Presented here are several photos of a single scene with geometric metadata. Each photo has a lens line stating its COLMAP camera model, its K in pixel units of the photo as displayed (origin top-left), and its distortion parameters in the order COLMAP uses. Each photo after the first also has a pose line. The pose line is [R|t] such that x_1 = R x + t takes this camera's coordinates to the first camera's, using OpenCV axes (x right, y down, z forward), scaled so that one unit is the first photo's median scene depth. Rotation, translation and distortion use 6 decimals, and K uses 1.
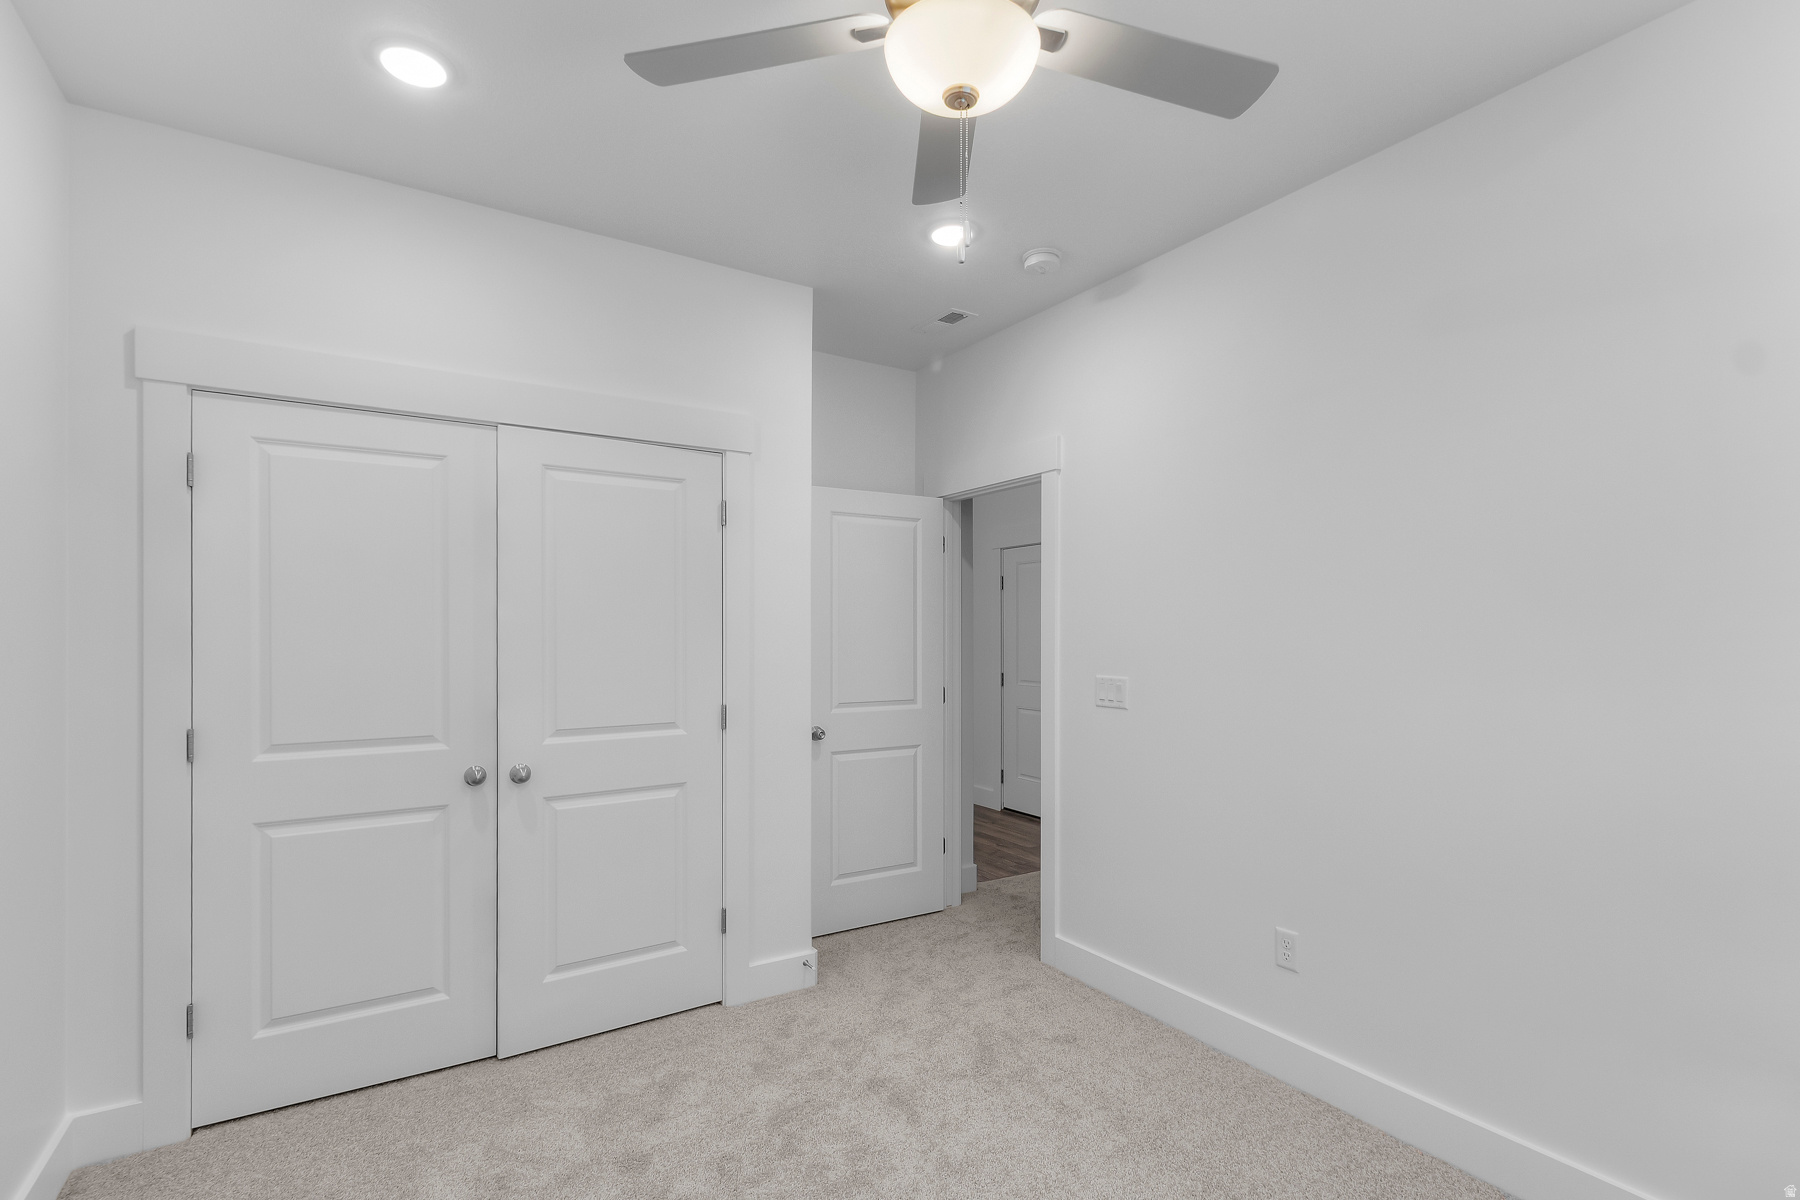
lens RADIAL K [[843.4, 0, 900.5], [0, 843.4, 631.2], [0, 0, 1]] dist [-0.000311, 0.000056]
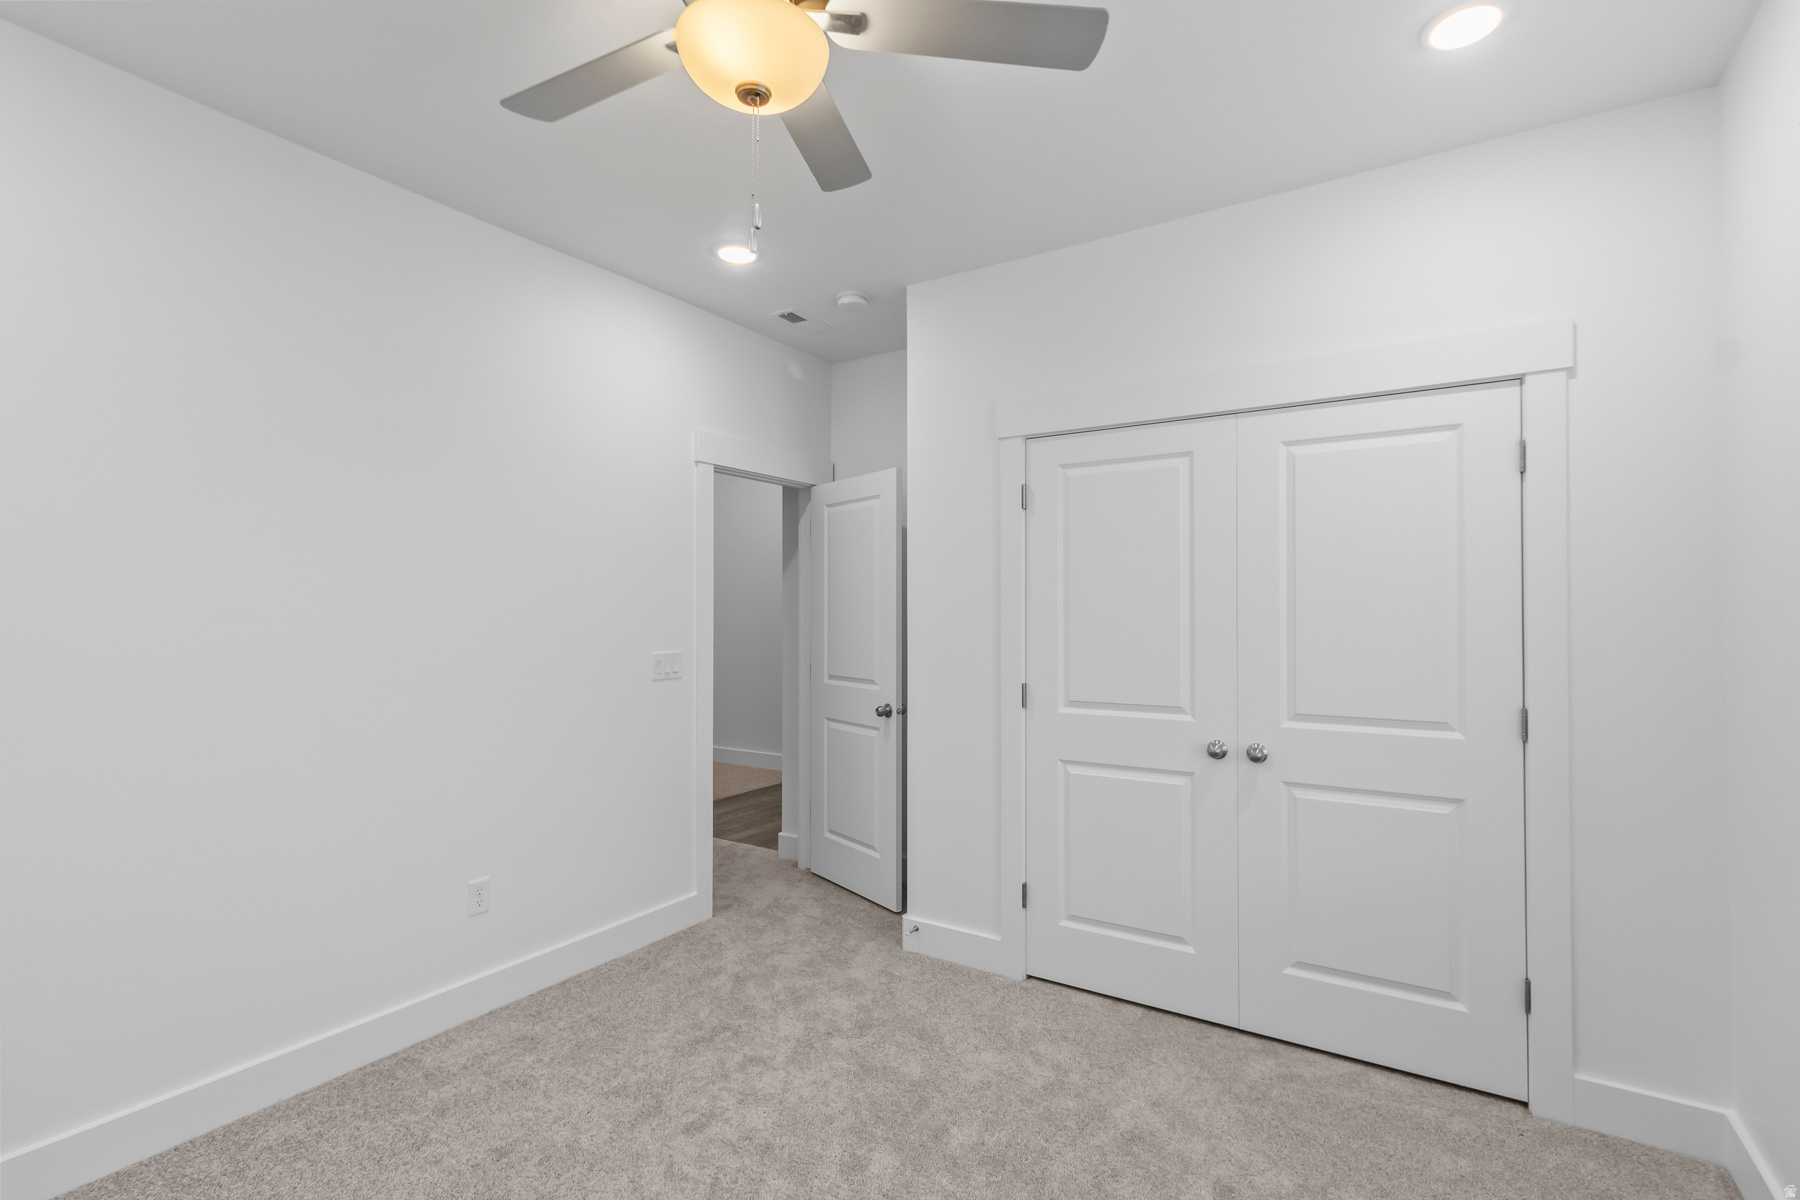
lens RADIAL K [[844.1, 0, 900.0], [0, 844.1, 600.0], [0, 0, 1]] dist [0.009507, 0.000122]
pose [[0.429674, -0.015137, -0.902857, 0.307199], [0.000929, 0.999866, -0.016322, 0.001974], [0.902984, 0.006175, 0.429630, 0.206755]]
